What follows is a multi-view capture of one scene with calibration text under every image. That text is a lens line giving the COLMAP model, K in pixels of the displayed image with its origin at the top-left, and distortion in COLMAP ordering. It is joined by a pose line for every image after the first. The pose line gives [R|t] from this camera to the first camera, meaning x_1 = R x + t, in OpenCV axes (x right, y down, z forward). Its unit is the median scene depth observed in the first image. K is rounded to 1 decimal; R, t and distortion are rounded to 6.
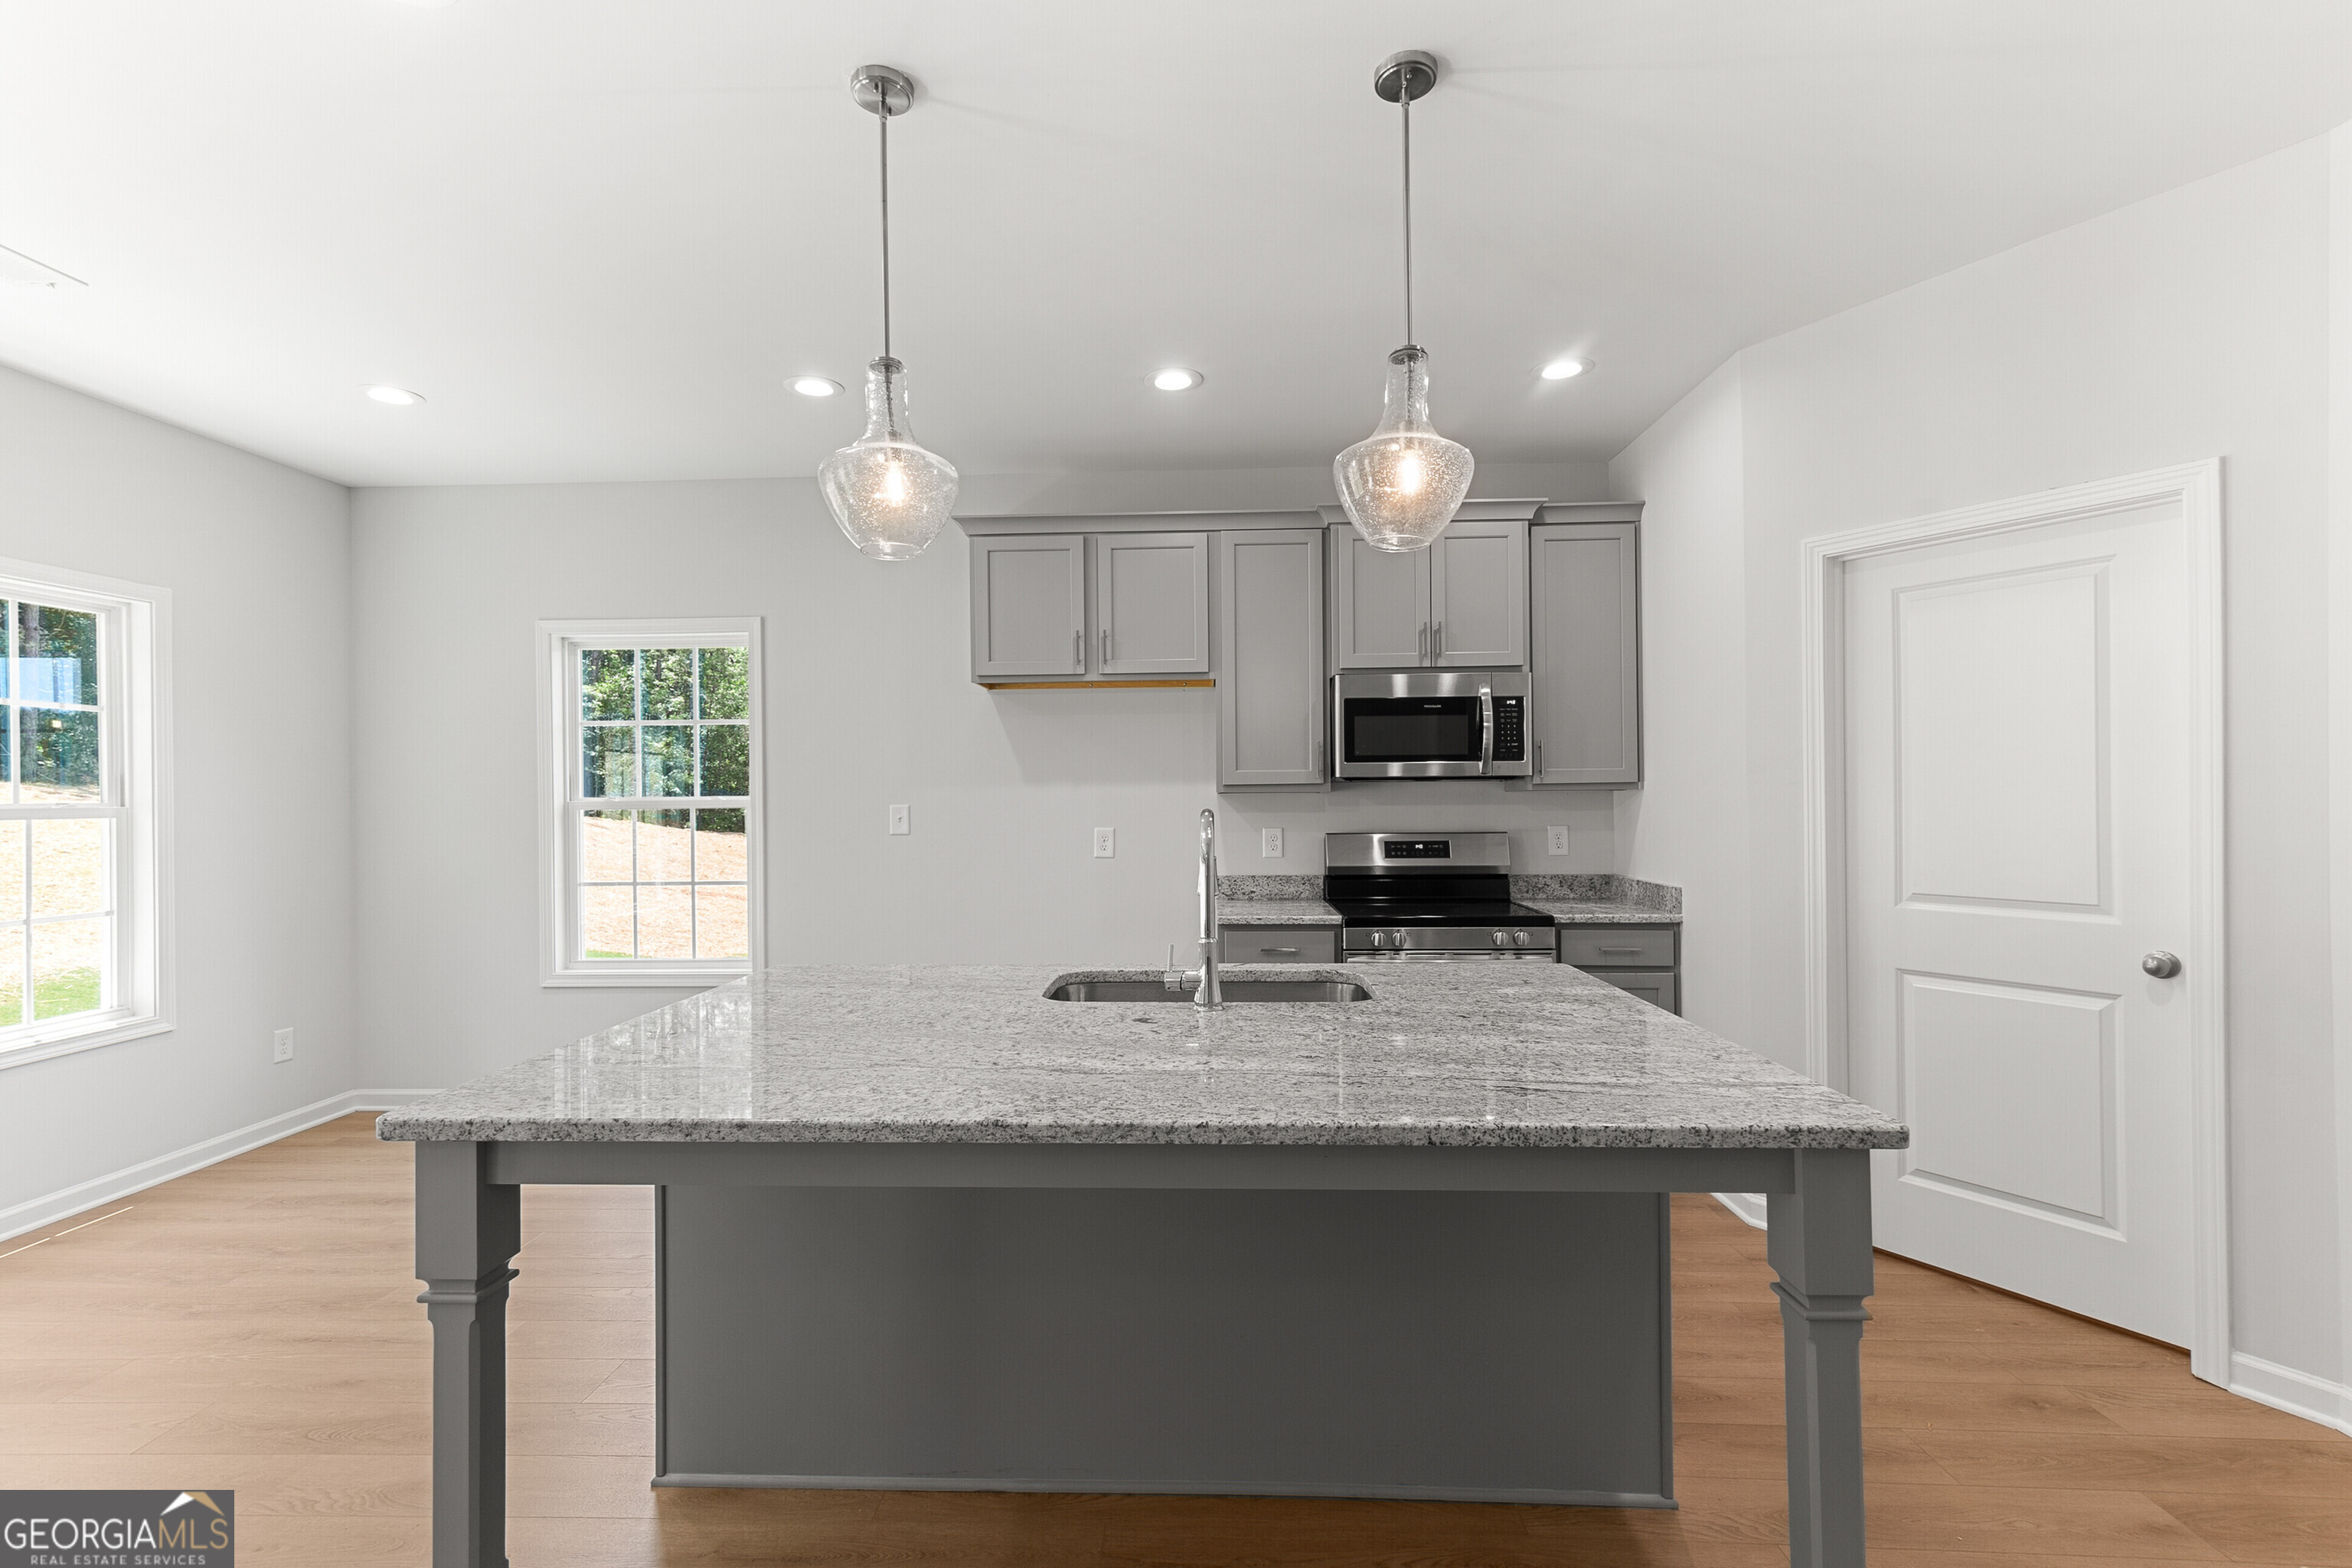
lens RADIAL K [[1022.0, 0, 1168.4], [0, 1022.0, 798.4], [0, 0, 1]] dist [0.009053, 0.002371]
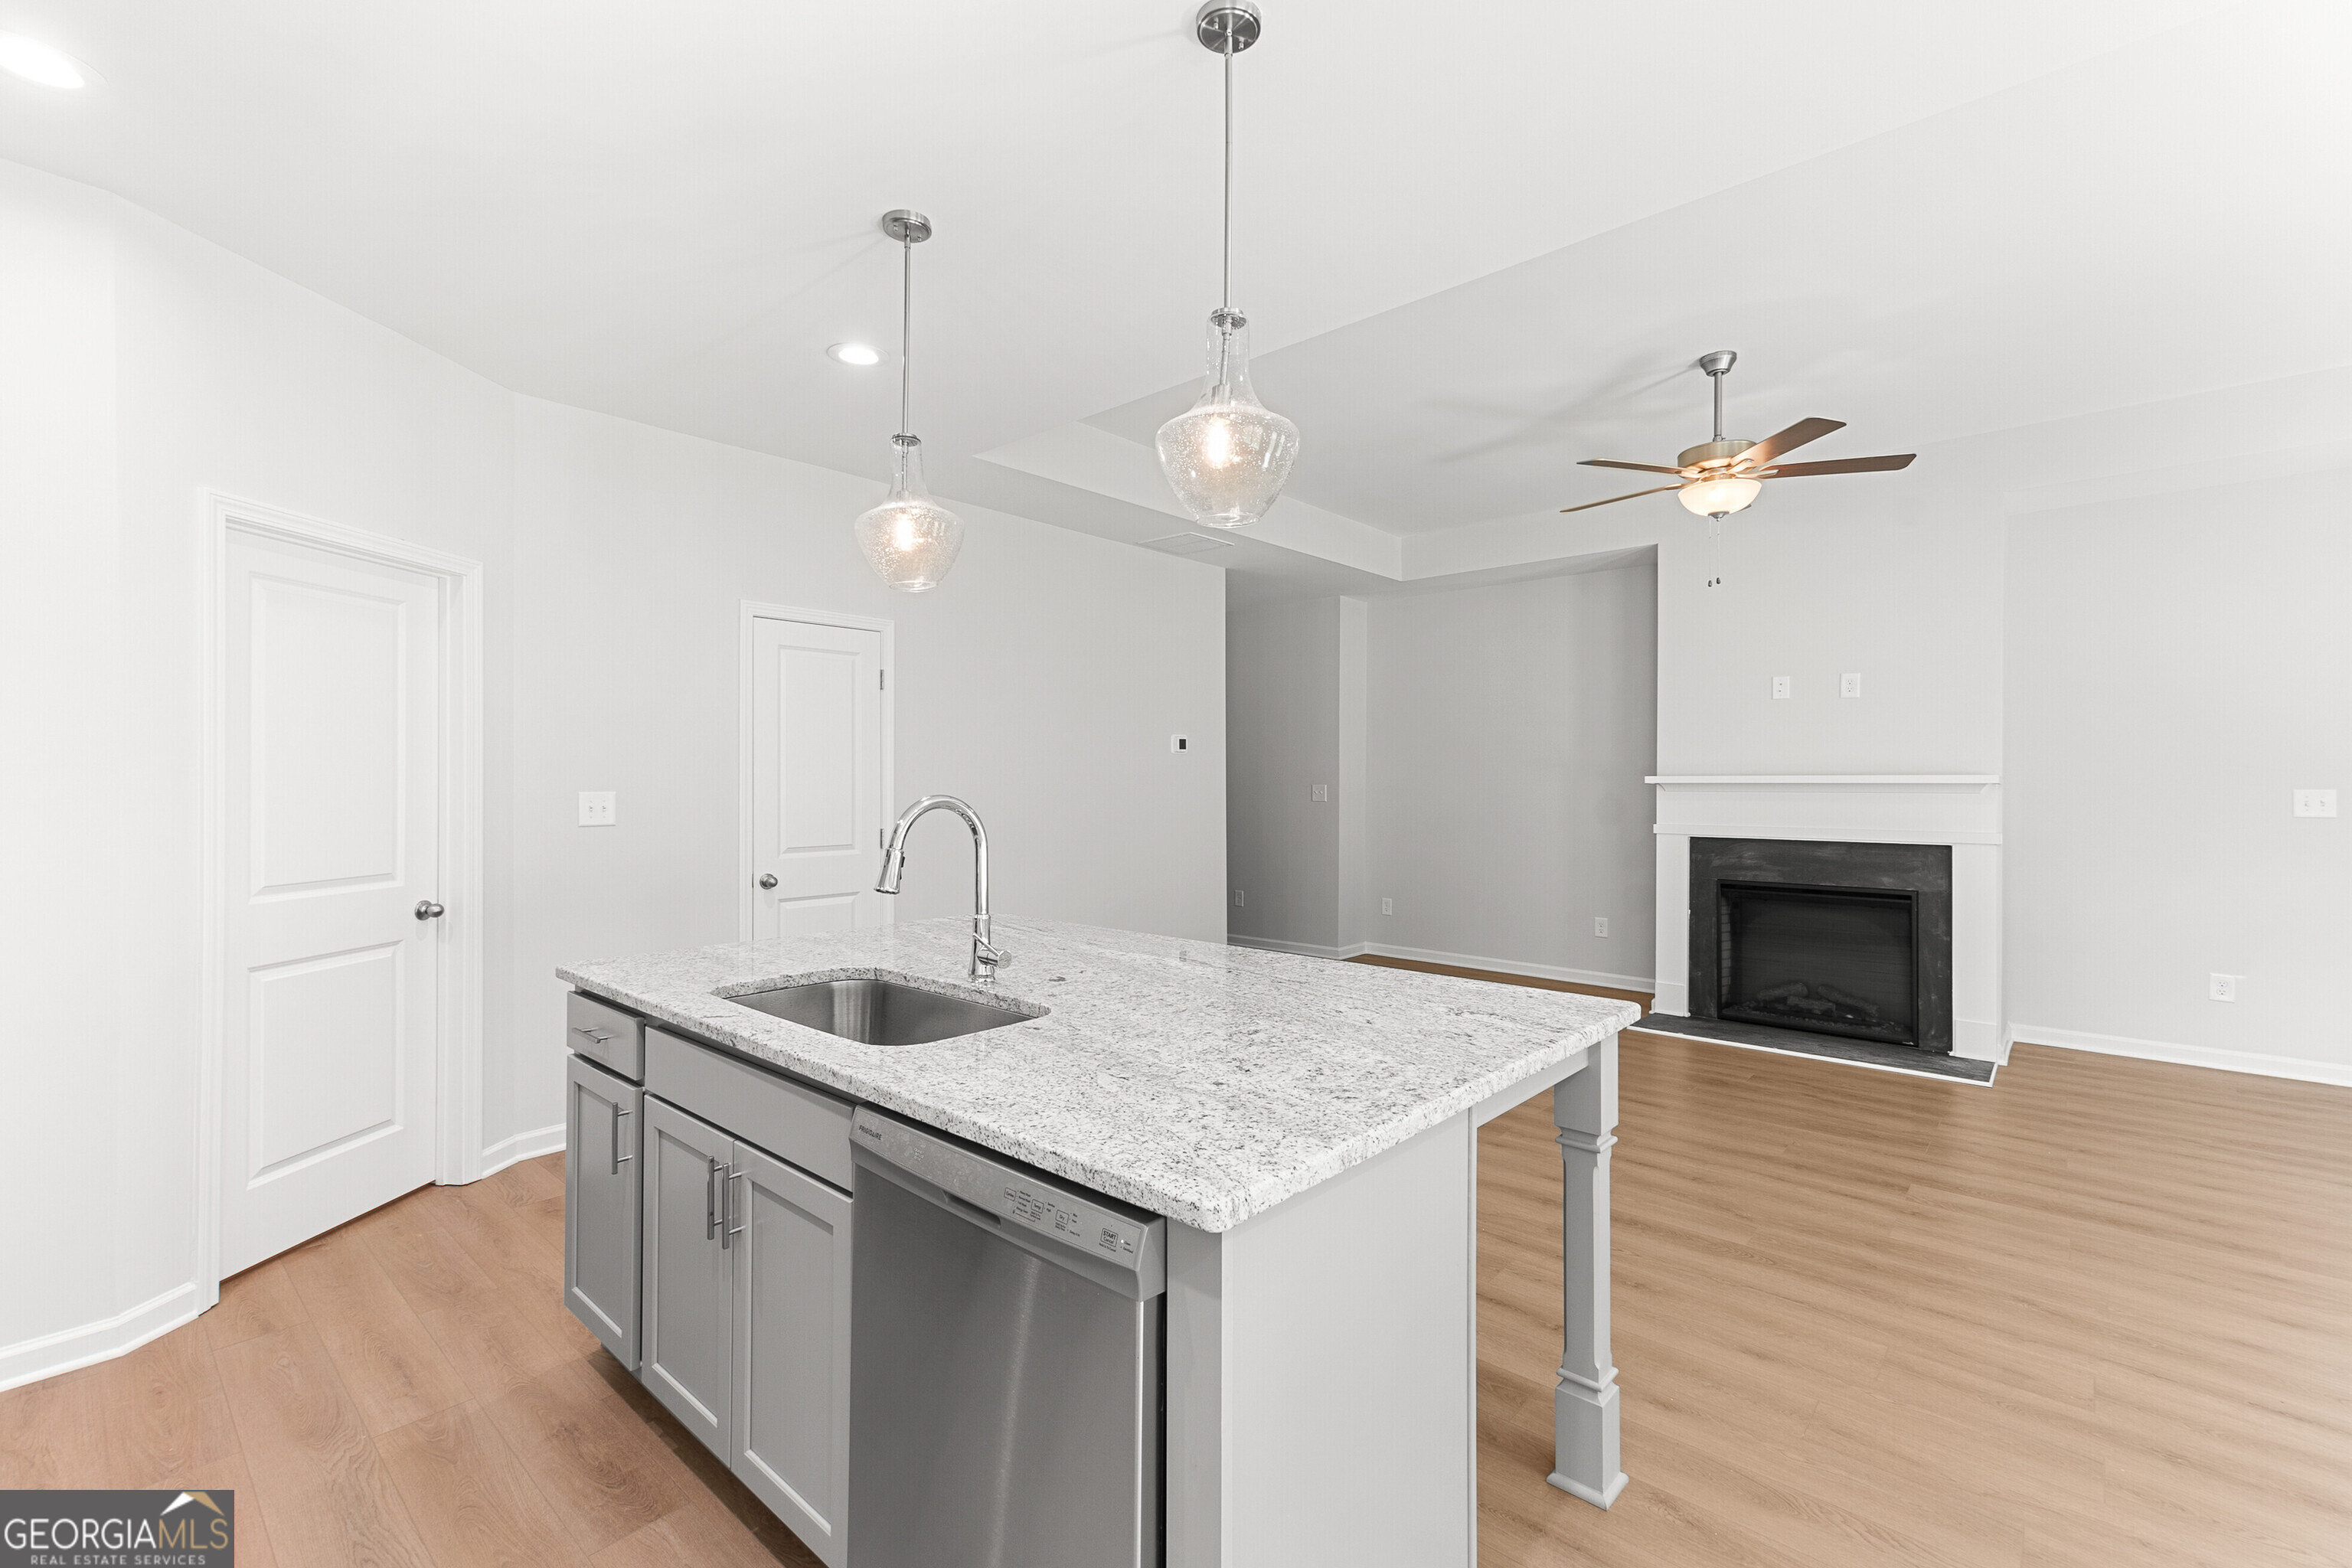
lens RADIAL K [[1022.0, 0, 1178.6], [0, 1022.0, 779.0], [0, 0, 1]] dist [0.009053, 0.002371]
pose [[-0.771283, 0.009644, 0.636419, -0.422510], [0.008227, 0.999953, -0.005182, 0.002473], [-0.636439, 0.001239, -0.771326, 0.894761]]
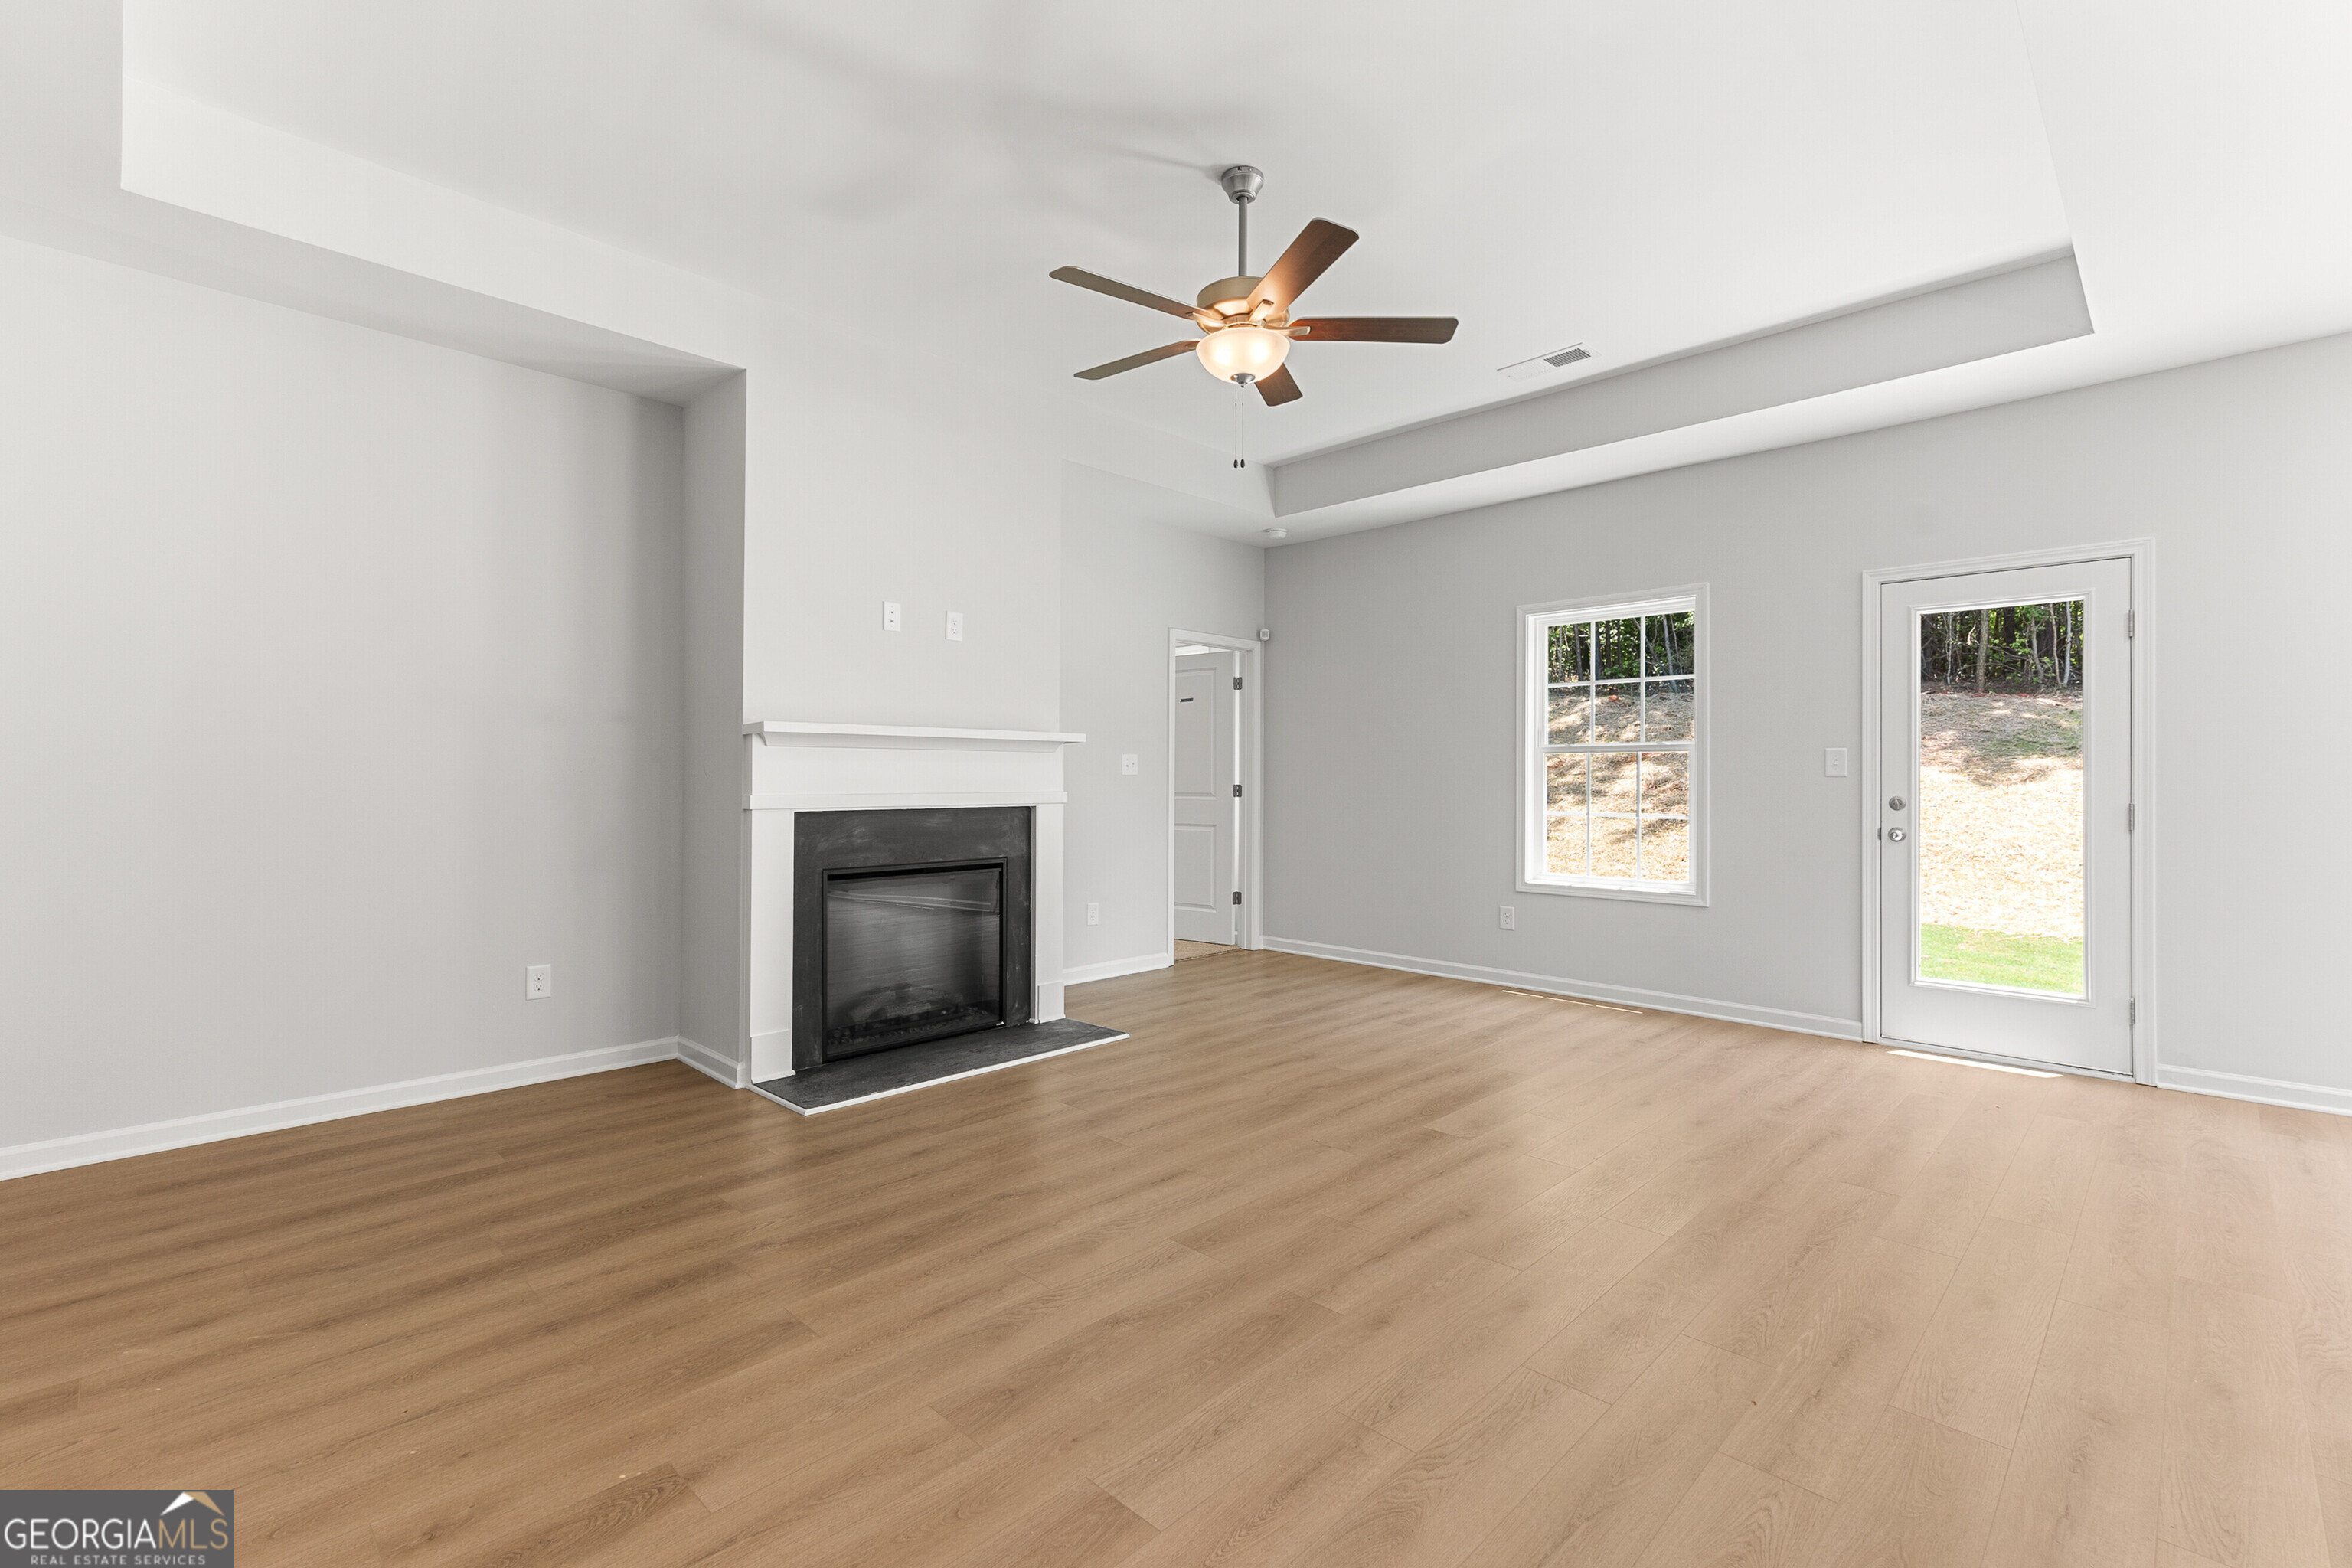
lens RADIAL K [[1022.0, 0, 1166.3], [0, 1022.0, 772.2], [0, 0, 1]] dist [0.009053, 0.002371]
pose [[-0.676907, 0.002422, -0.736065, 0.454459], [0.002096, 0.999997, 0.001363, 0.044285], [0.736066, -0.000620, -0.676909, 0.246478]]
